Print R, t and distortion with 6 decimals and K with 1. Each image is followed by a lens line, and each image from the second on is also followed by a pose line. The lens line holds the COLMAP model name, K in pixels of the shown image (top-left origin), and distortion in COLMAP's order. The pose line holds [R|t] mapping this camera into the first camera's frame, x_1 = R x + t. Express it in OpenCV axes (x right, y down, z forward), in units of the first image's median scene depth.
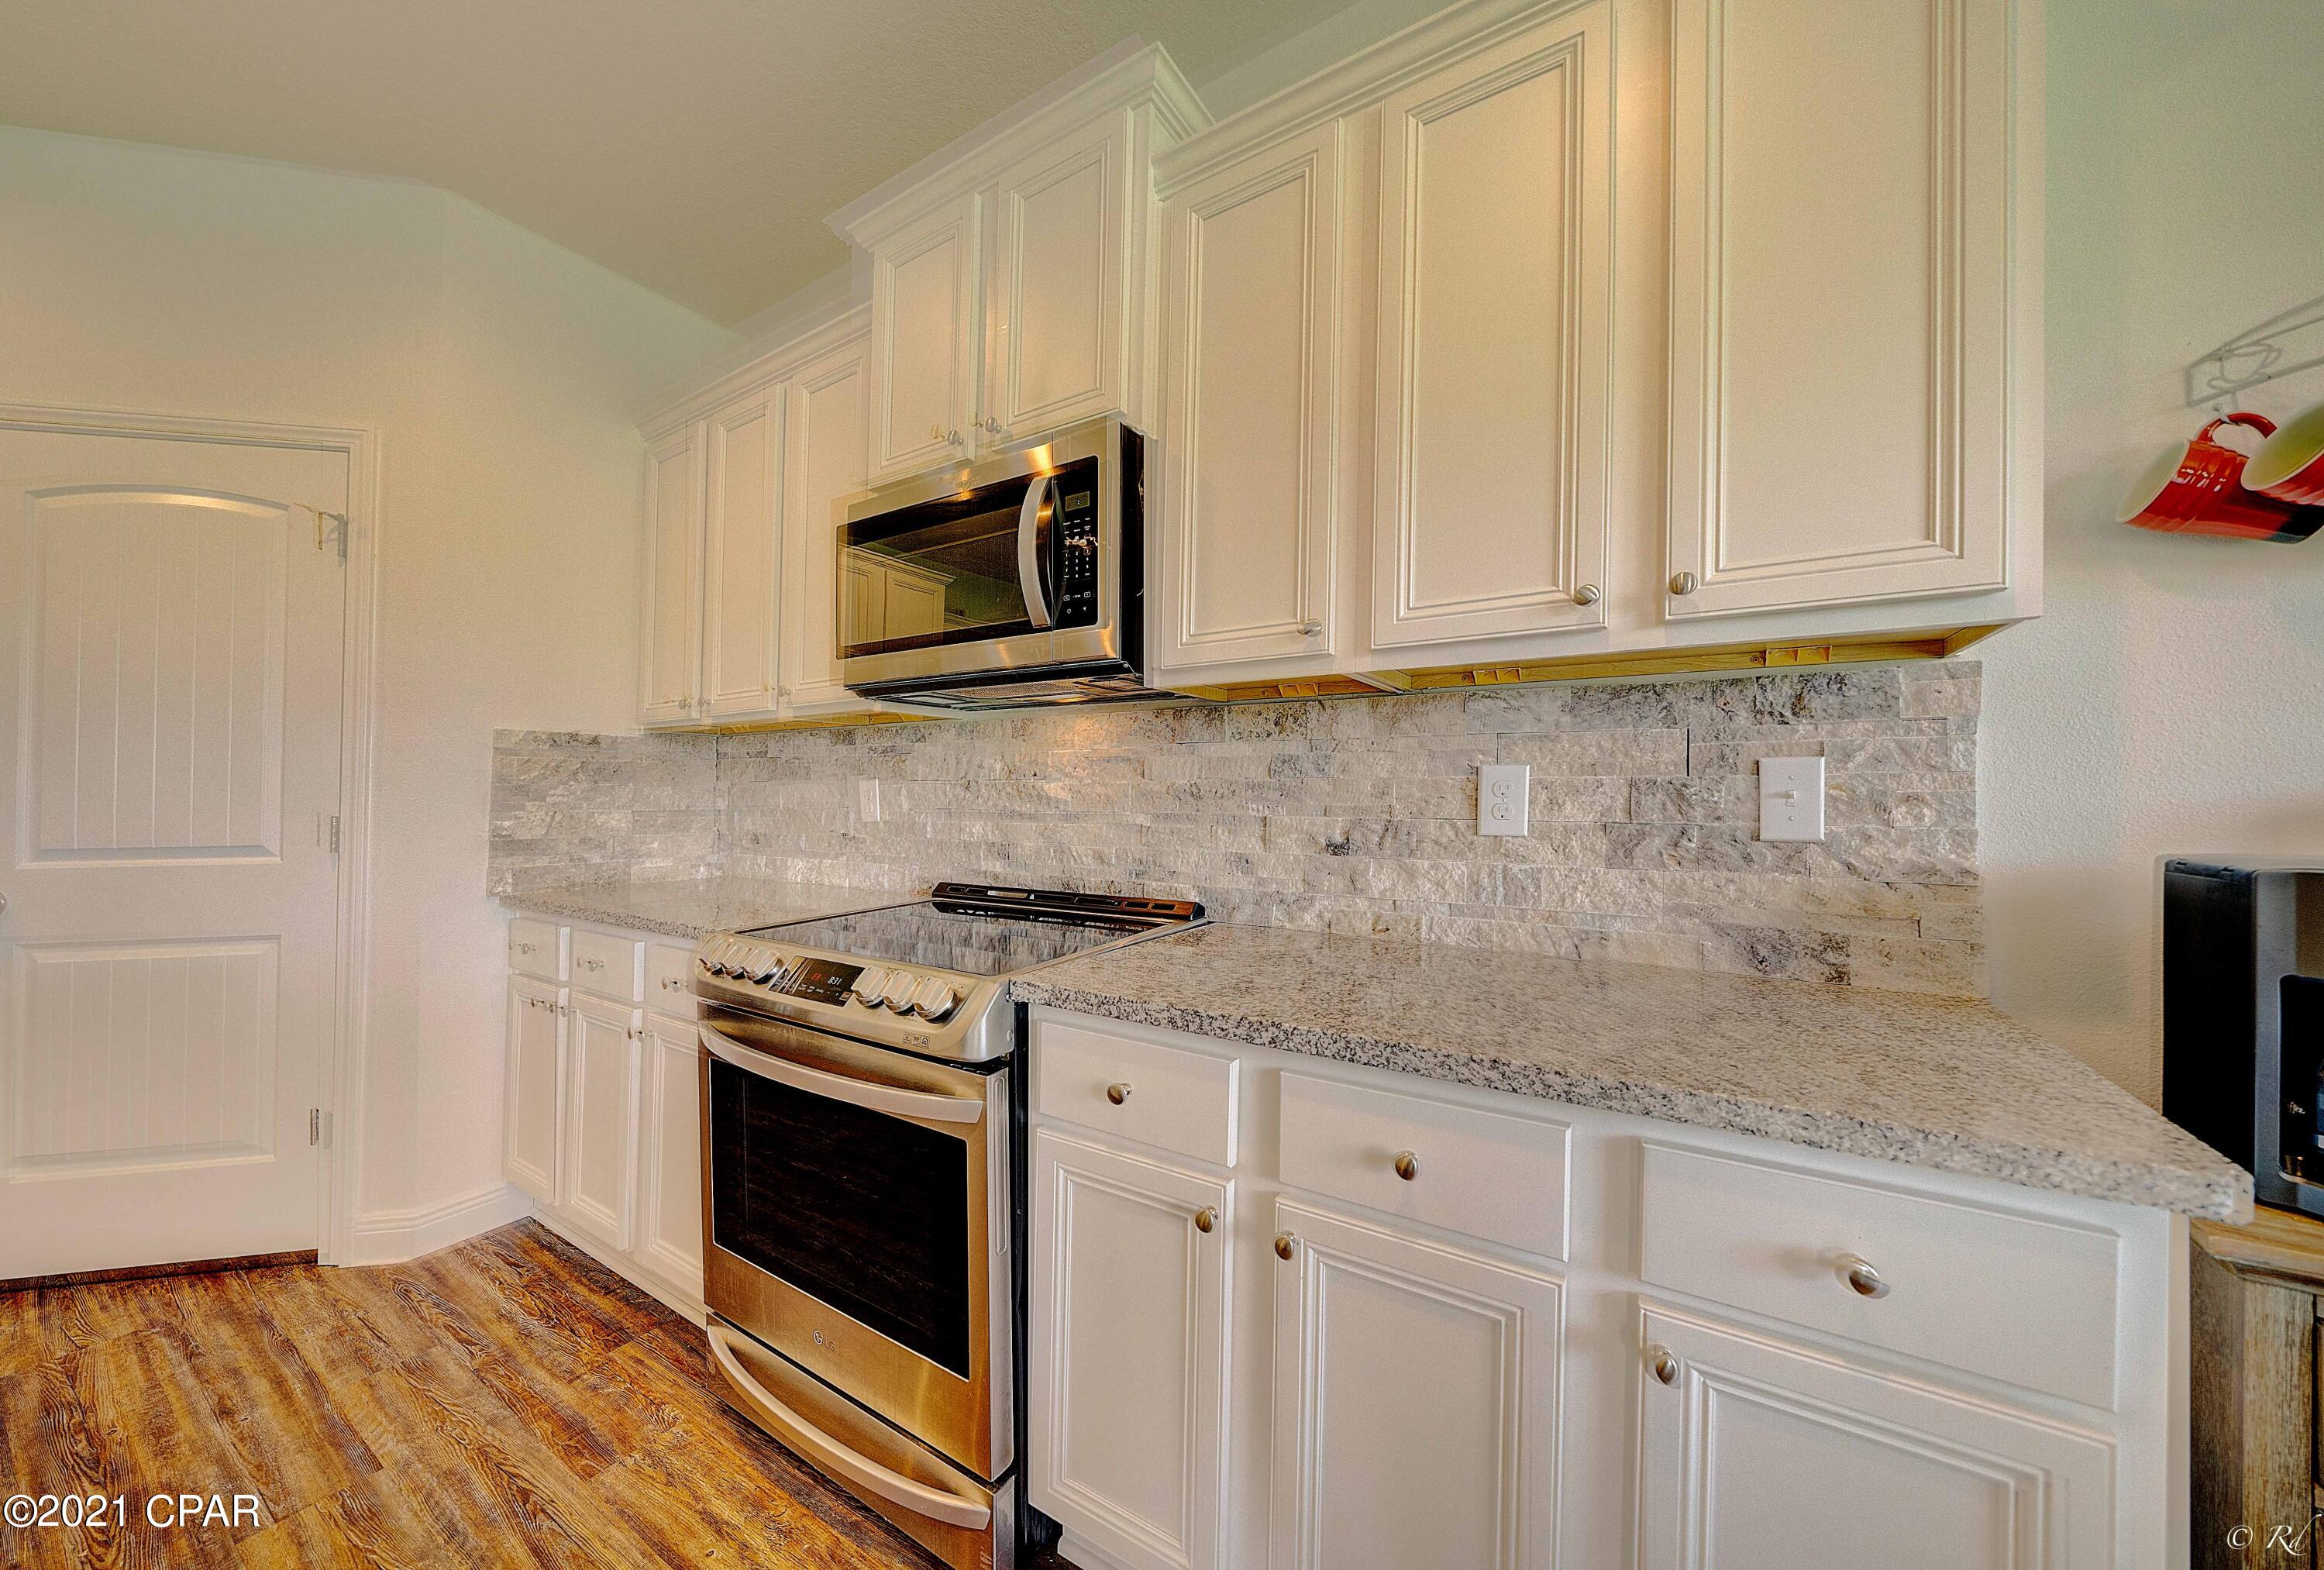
lens RADIAL K [[815.8, 0, 1165.9], [0, 815.8, 786.8], [0, 0, 1]] dist [-0.009708, 0.000025]
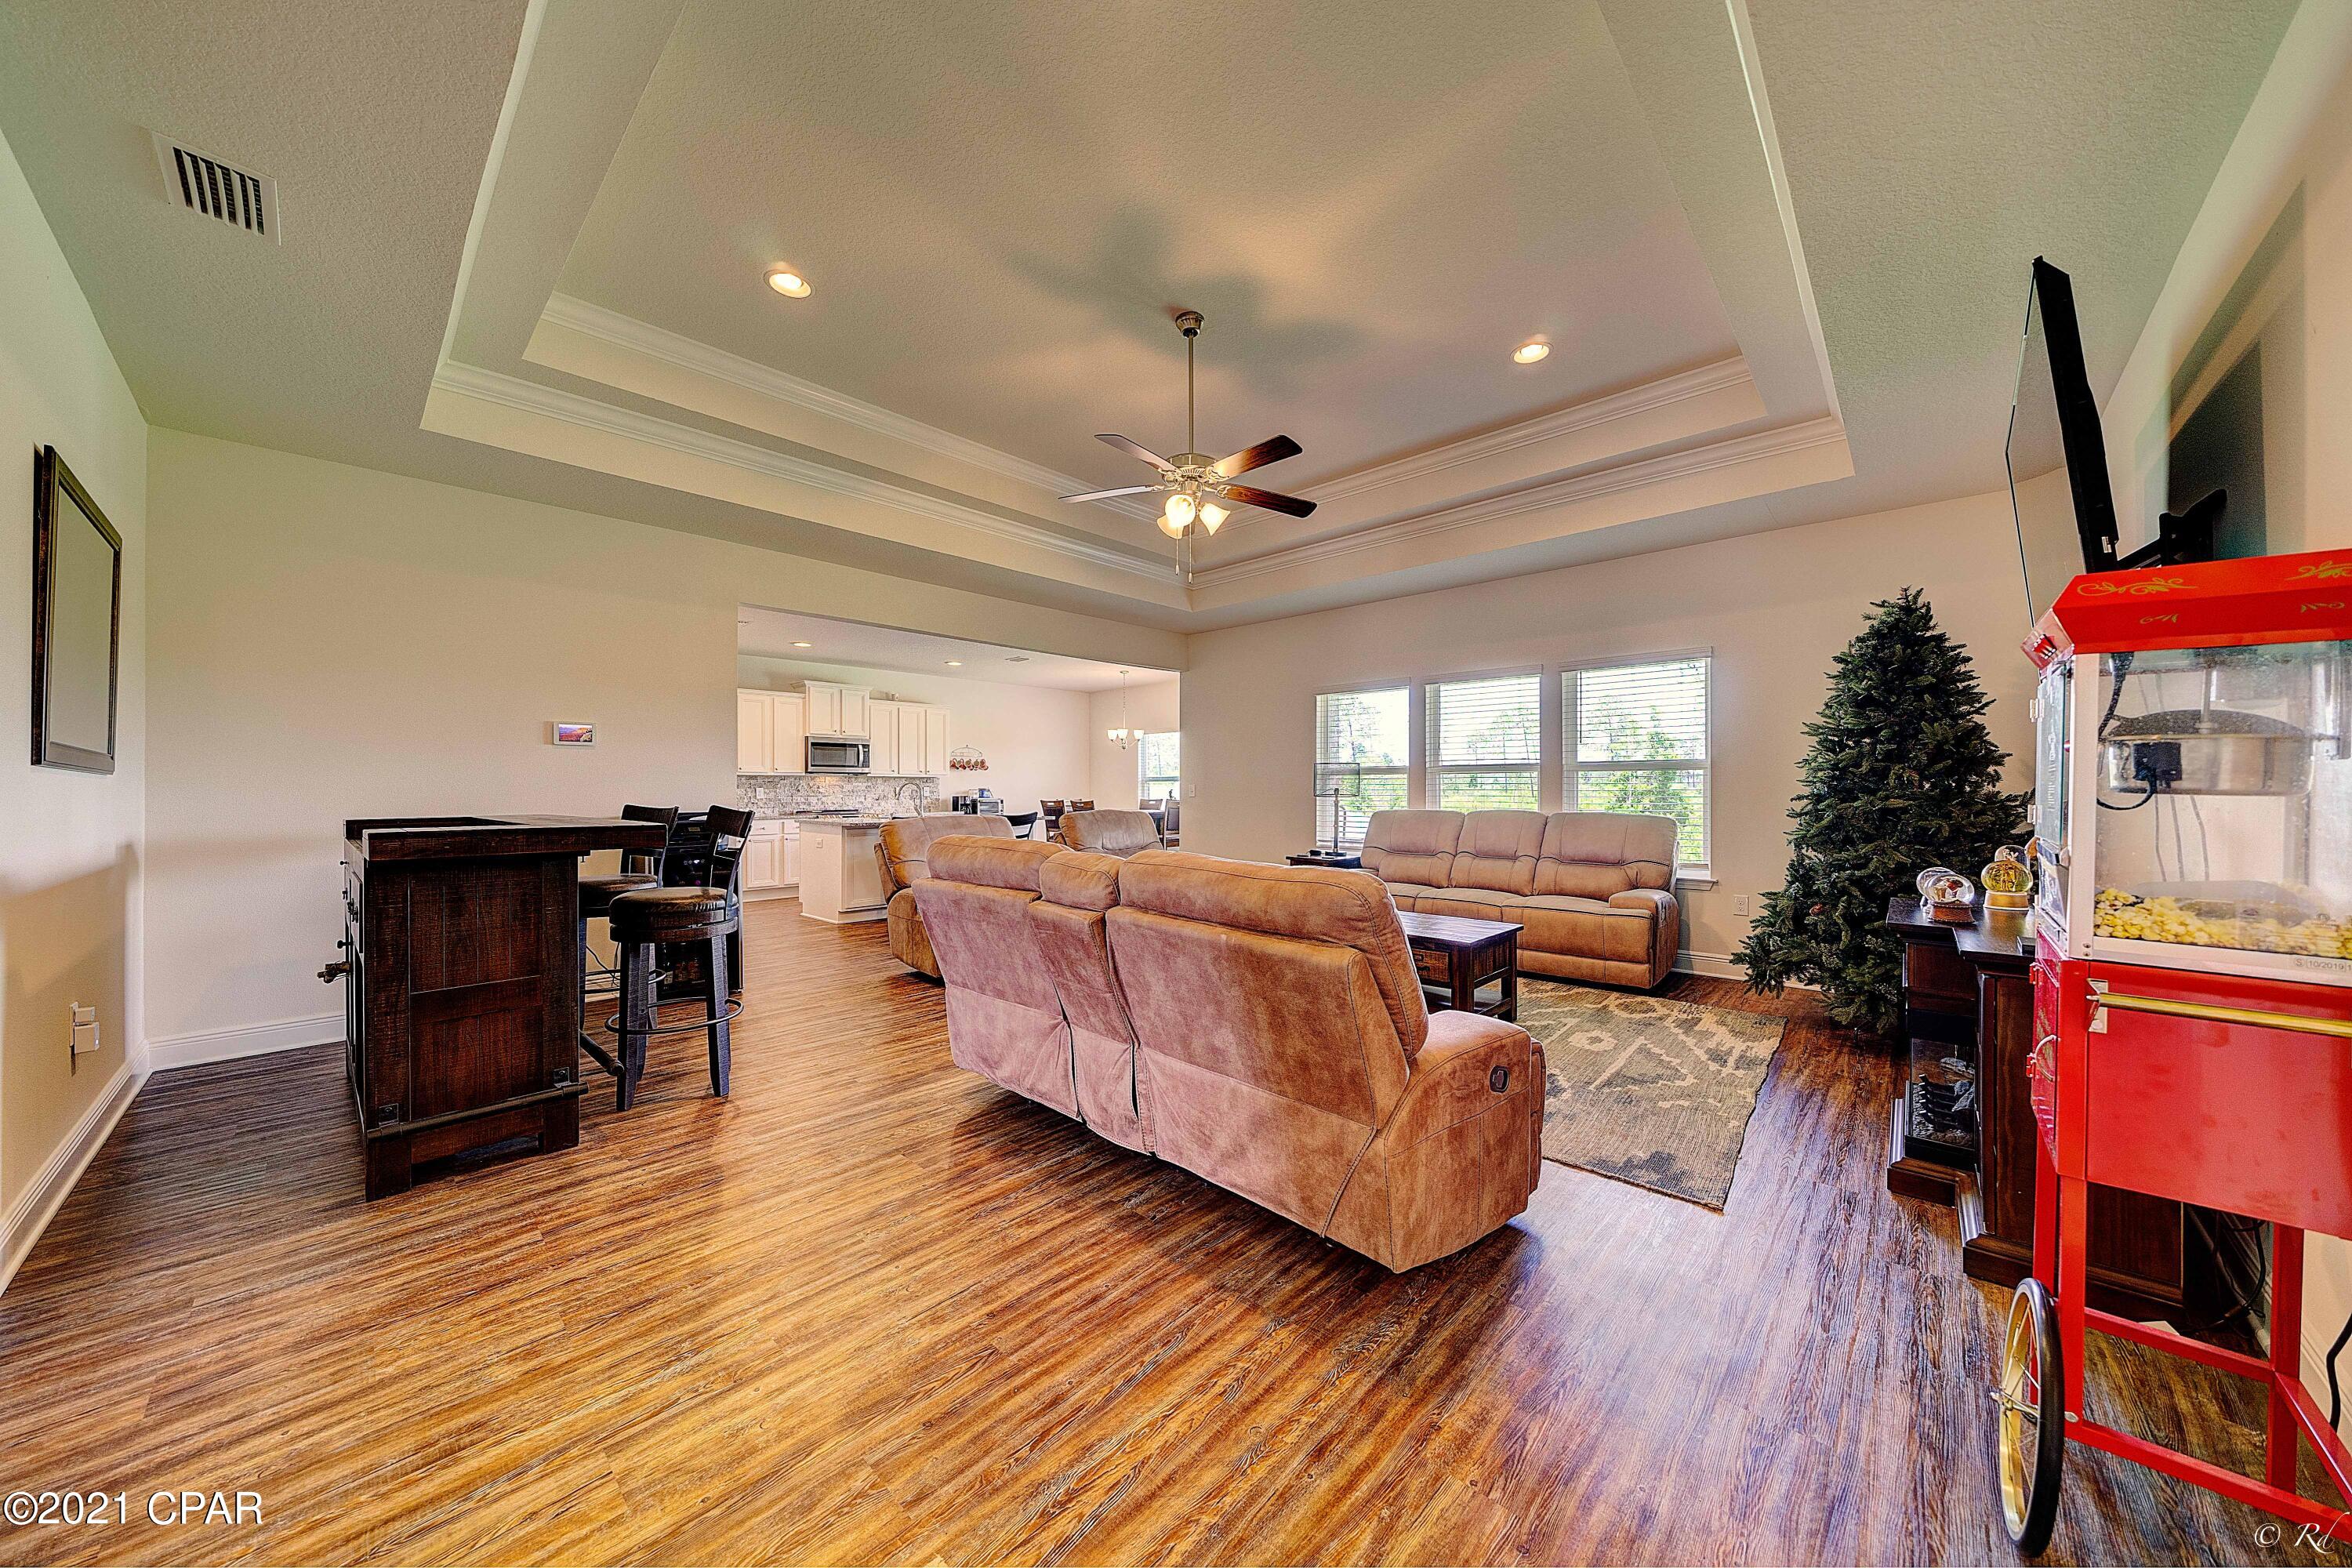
lens RADIAL K [[803.8, 0, 1191.3], [0, 803.8, 793.1], [0, 0, 1]] dist [-0.006011, -0.000104]
pose [[0.167559, -0.000513, 0.985862, -6.006262], [0.004017, 0.999992, -0.000163, 0.035554], [-0.985854, 0.003988, 0.167560, -2.727428]]
